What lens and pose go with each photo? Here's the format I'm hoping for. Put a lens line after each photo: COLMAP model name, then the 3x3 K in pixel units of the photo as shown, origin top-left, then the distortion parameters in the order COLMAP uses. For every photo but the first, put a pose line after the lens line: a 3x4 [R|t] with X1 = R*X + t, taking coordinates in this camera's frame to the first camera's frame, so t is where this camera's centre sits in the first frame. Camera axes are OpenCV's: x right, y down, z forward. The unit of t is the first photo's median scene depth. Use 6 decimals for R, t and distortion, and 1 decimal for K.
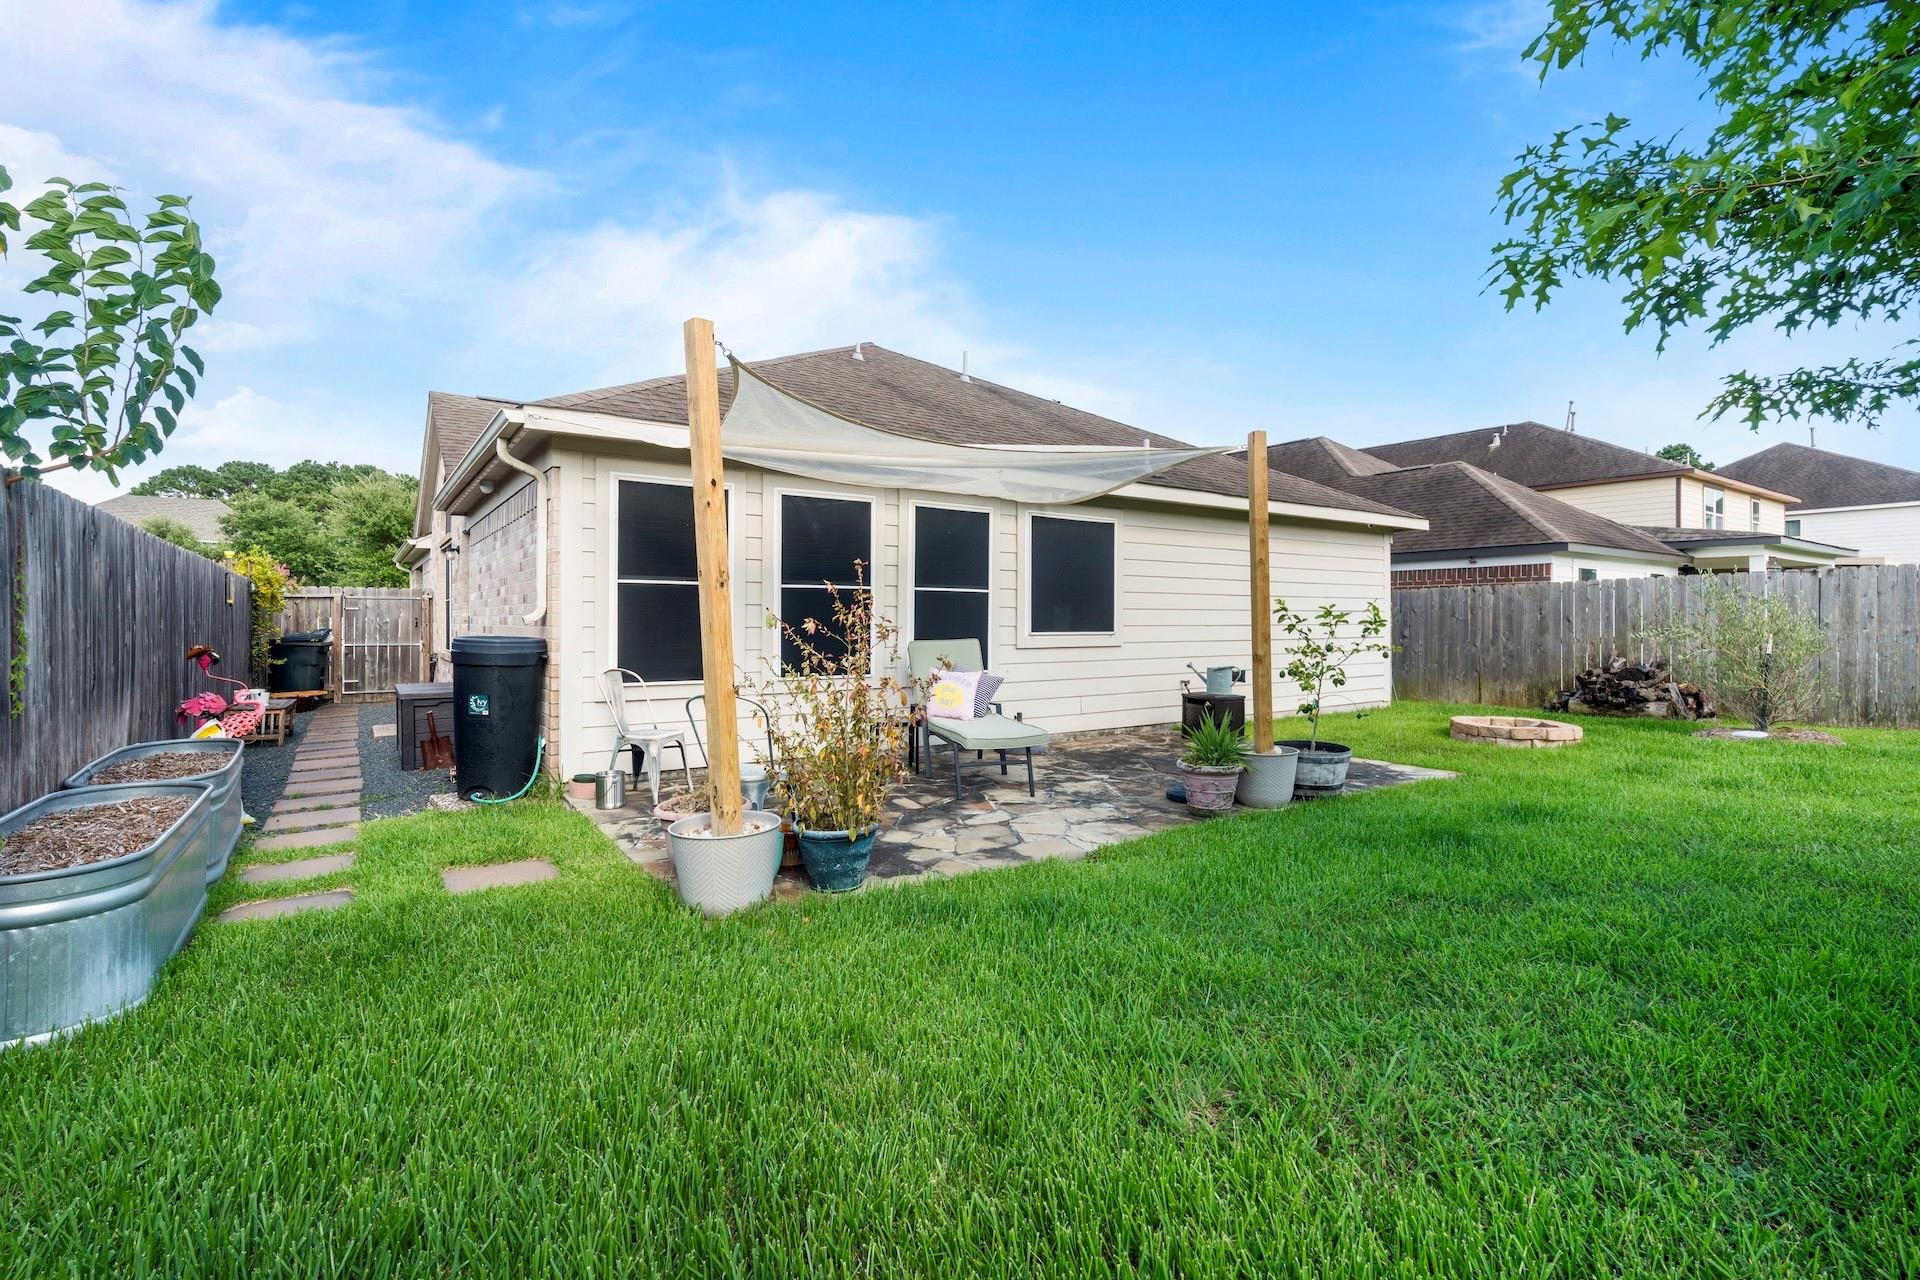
lens RADIAL K [[891.6, 0, 960.9], [0, 891.6, 609.2], [0, 0, 1]] dist [-0.002743, -0.000018]
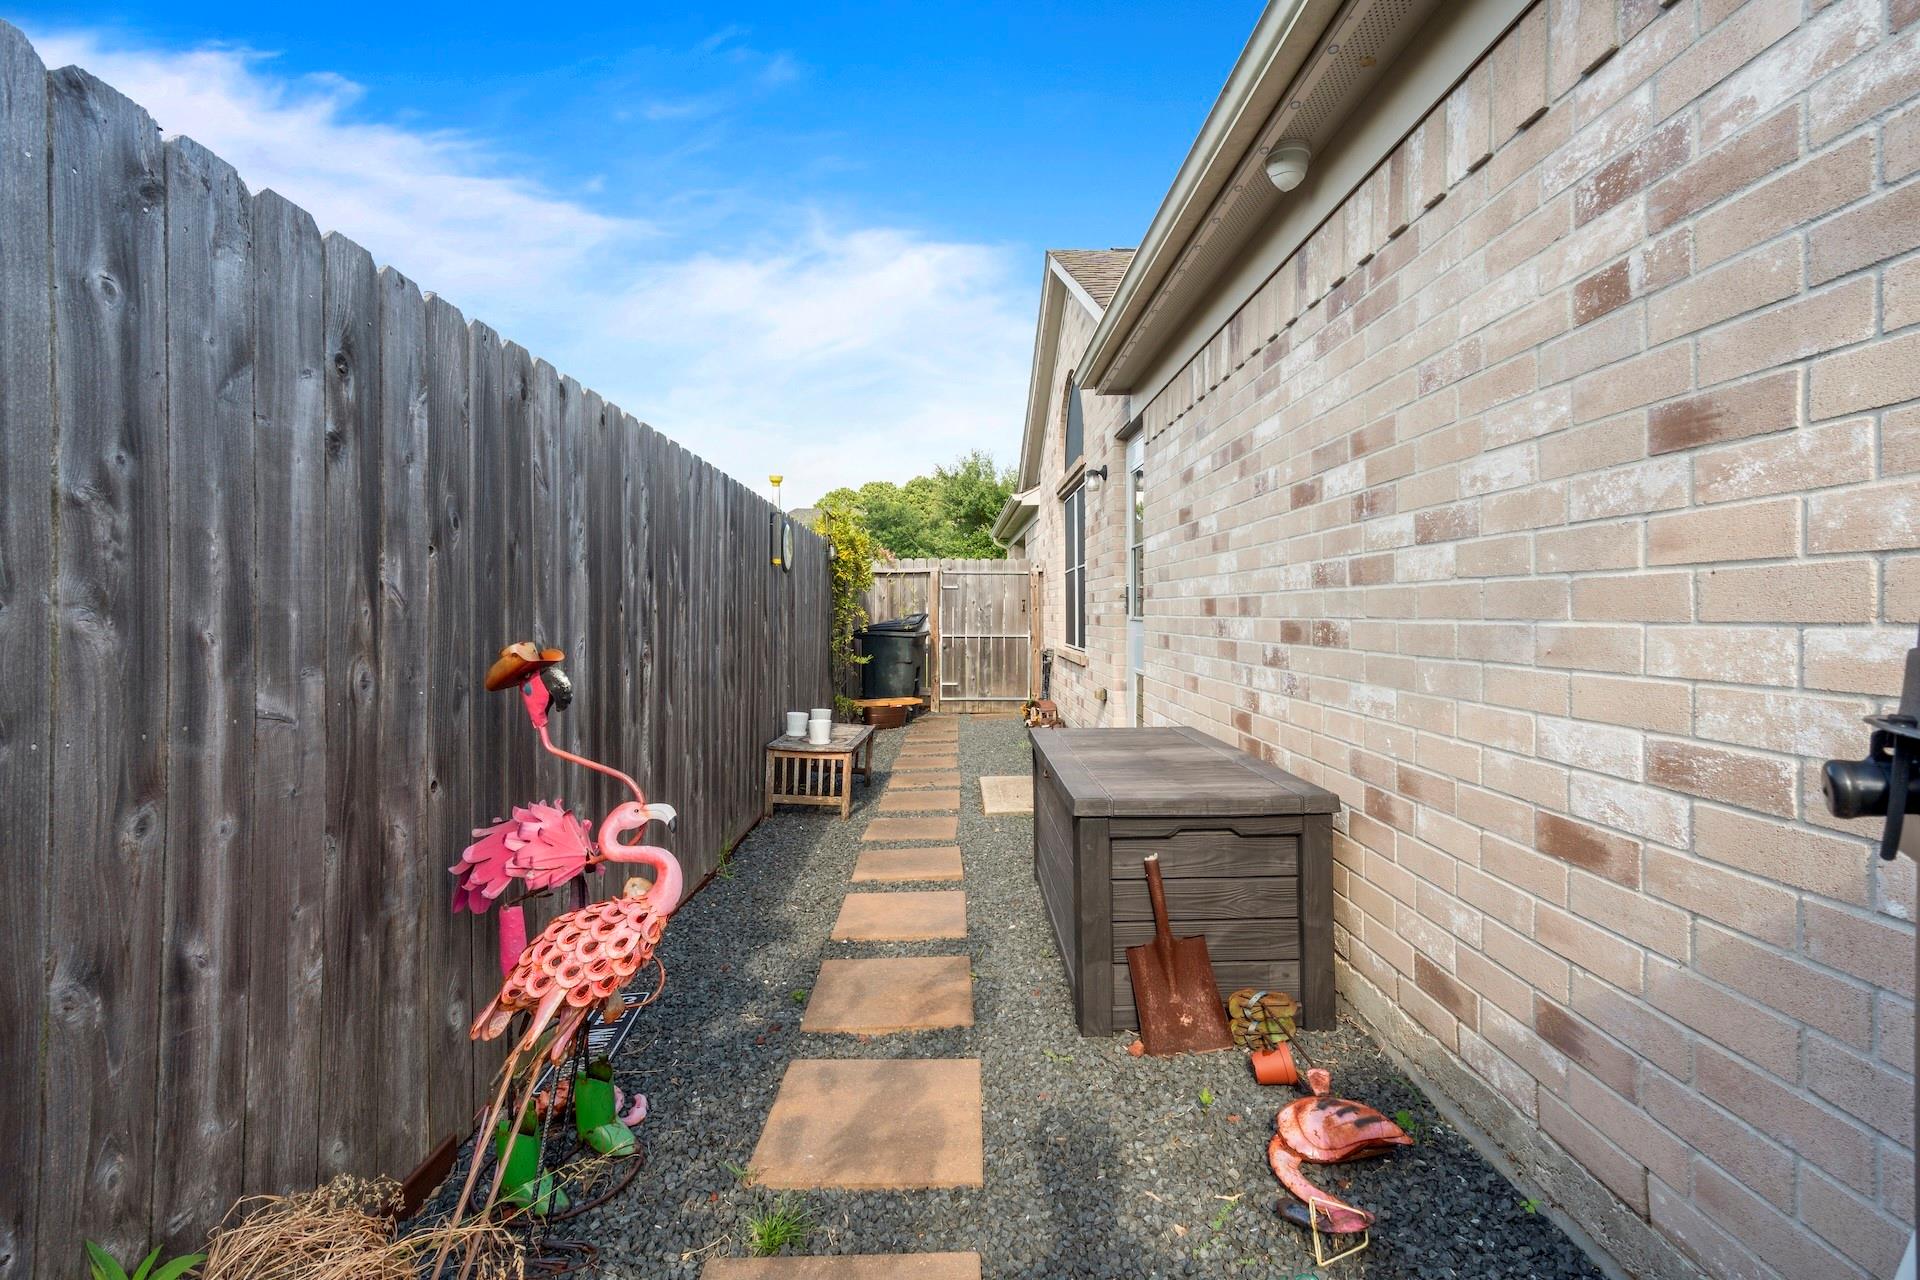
lens RADIAL K [[891.6, 0, 960.9], [0, 891.6, 609.2], [0, 0, 1]] dist [-0.002743, -0.000018]
pose [[0.831774, -0.000949, -0.555114, -0.265992], [0.005833, 0.999958, 0.007030, 0.012996], [0.555084, -0.009085, 0.831745, 0.389621]]
